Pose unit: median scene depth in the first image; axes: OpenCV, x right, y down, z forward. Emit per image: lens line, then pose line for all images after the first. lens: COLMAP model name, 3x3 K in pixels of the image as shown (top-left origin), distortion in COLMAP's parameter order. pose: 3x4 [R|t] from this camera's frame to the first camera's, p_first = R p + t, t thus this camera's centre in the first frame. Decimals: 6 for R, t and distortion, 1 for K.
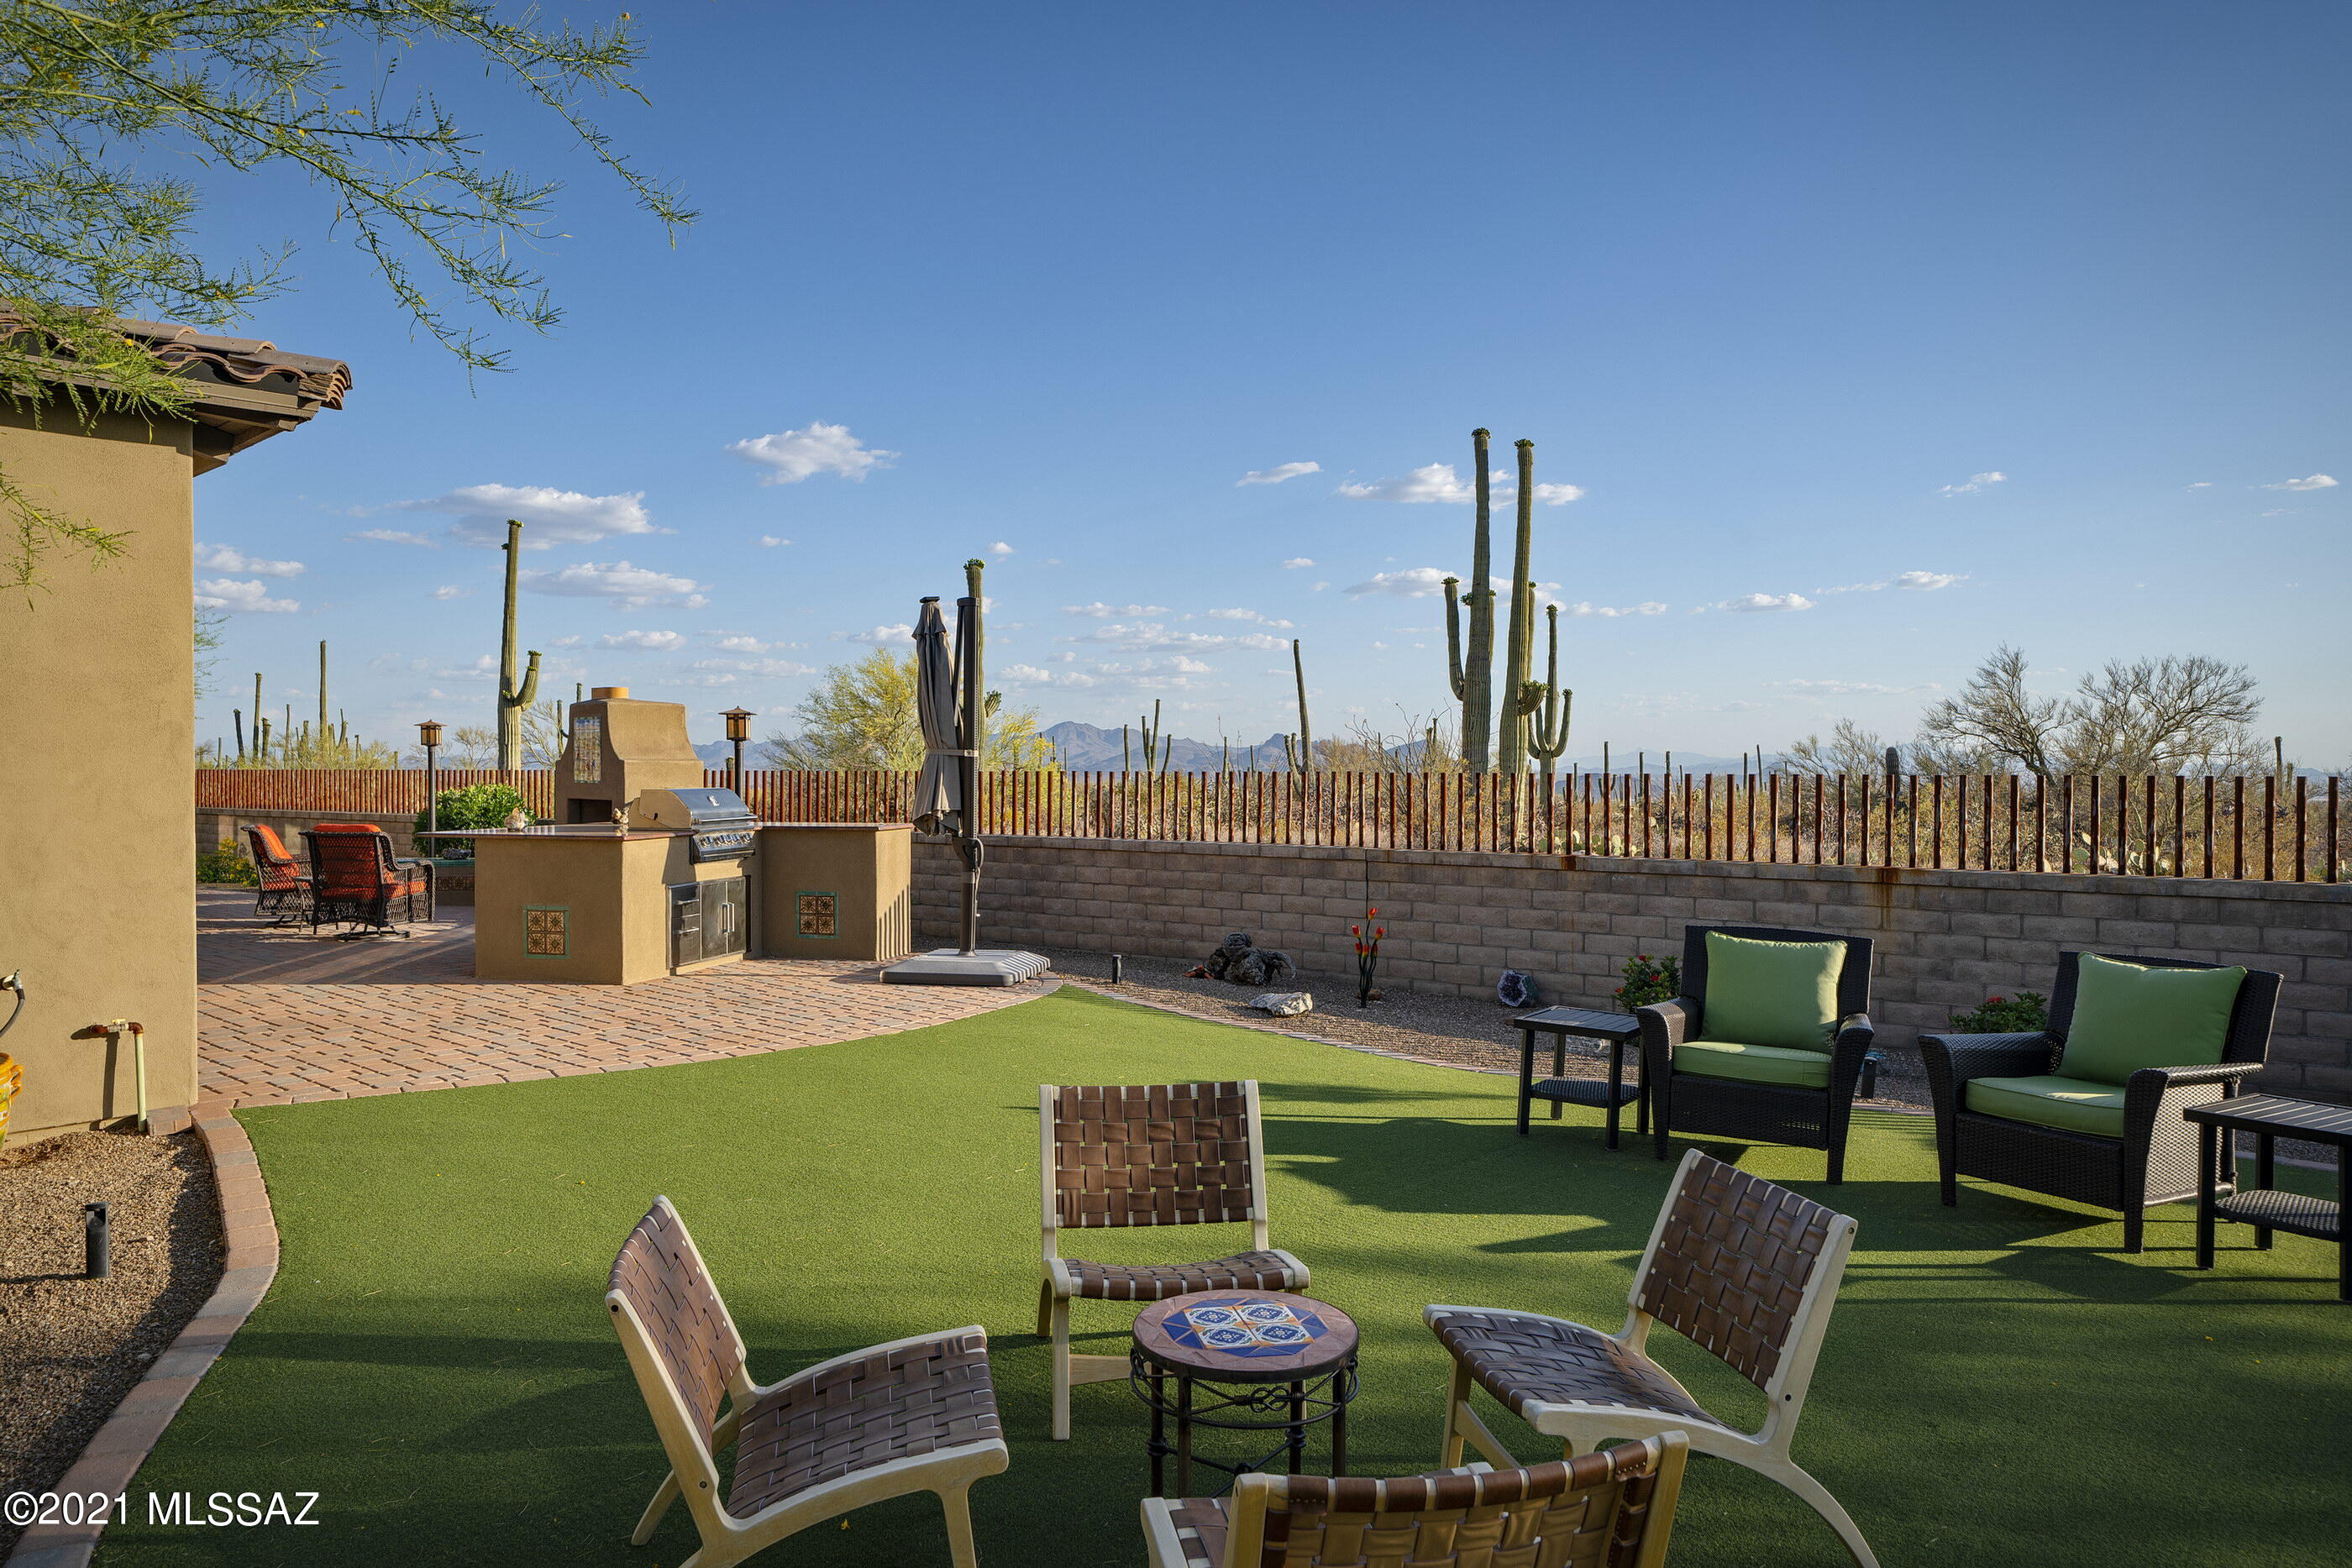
lens RADIAL K [[1559.4, 0, 1165.1], [0, 1559.4, 749.8], [0, 0, 1]] dist [0.055752, 0.000707]
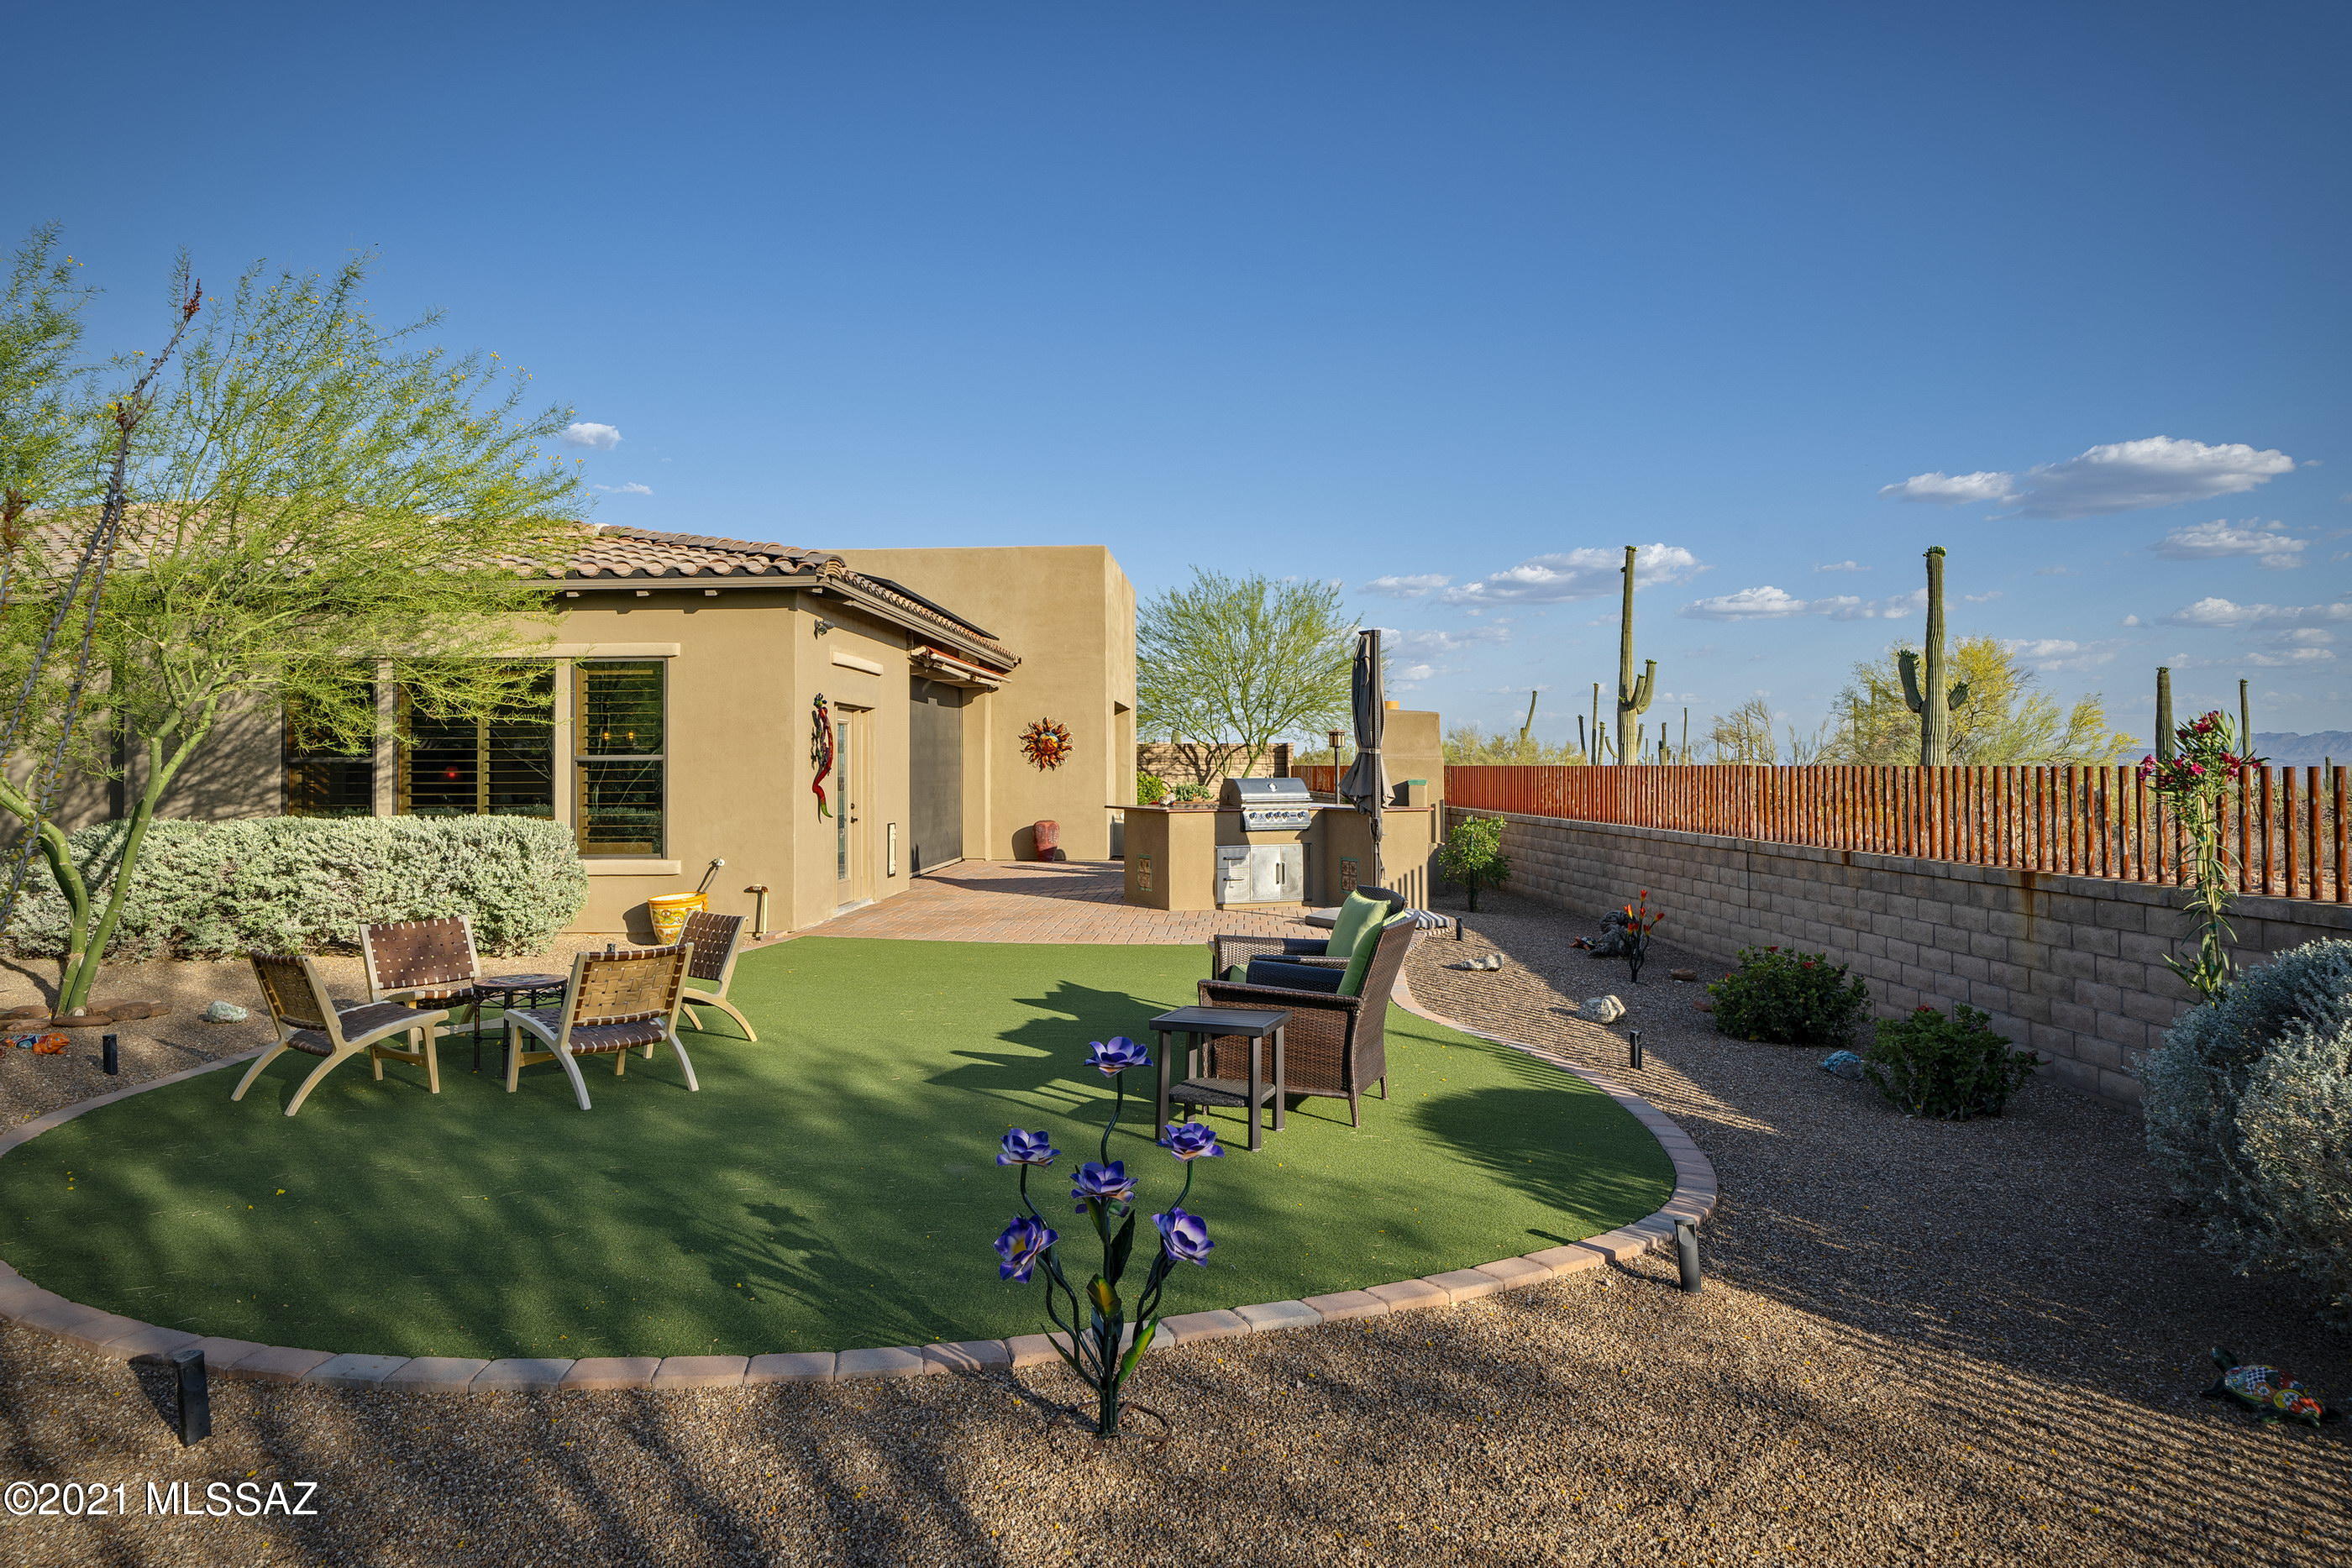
lens RADIAL K [[1559.4, 0, 1165.1], [0, 1559.4, 749.8], [0, 0, 1]] dist [0.055752, 0.000707]
pose [[0.651306, -0.010077, -0.758748, 0.606623], [0.011075, 0.999932, -0.003774, 0.003385], [0.758734, -0.005945, 0.651373, 0.038841]]
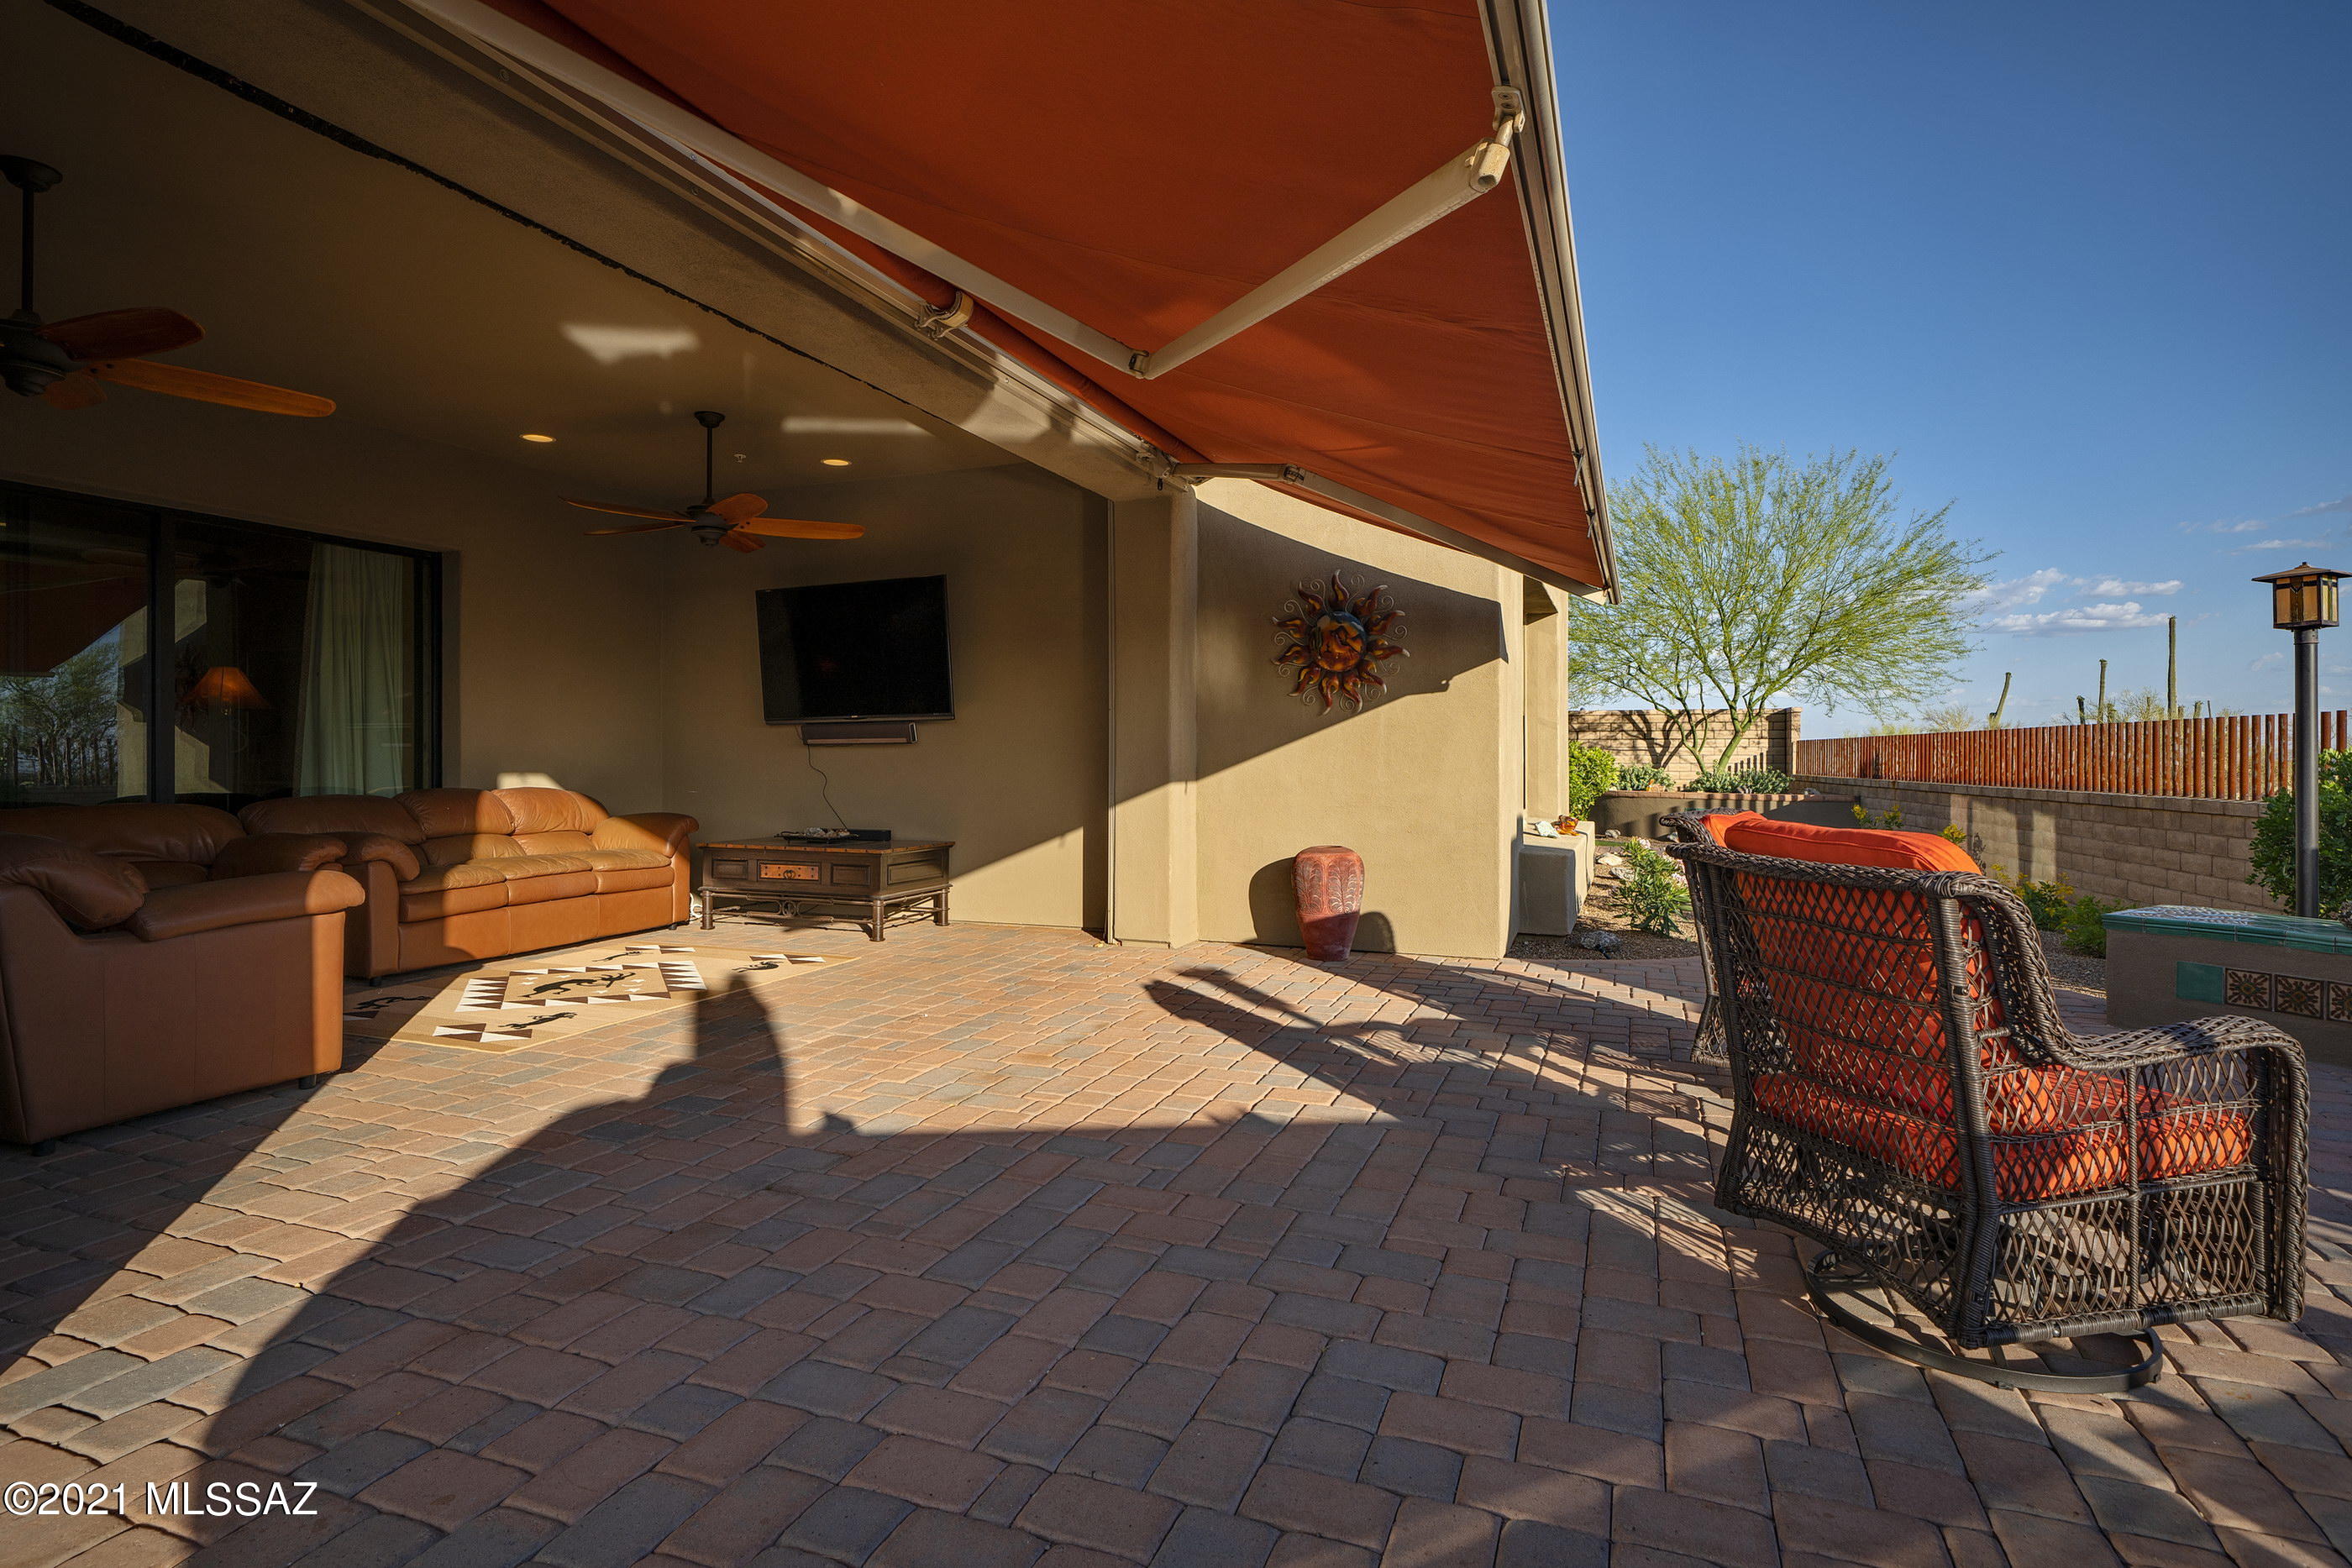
lens RADIAL K [[1202.4, 0, 1171.2], [0, 1202.4, 749.3], [0, 0, 1]] dist [0.034411, 0.000141]
pose [[0.377583, 0.004159, -0.925966, -0.383791], [-0.001176, 0.999991, 0.004012, 0.034616], [0.925975, -0.000426, 0.377584, 0.833968]]
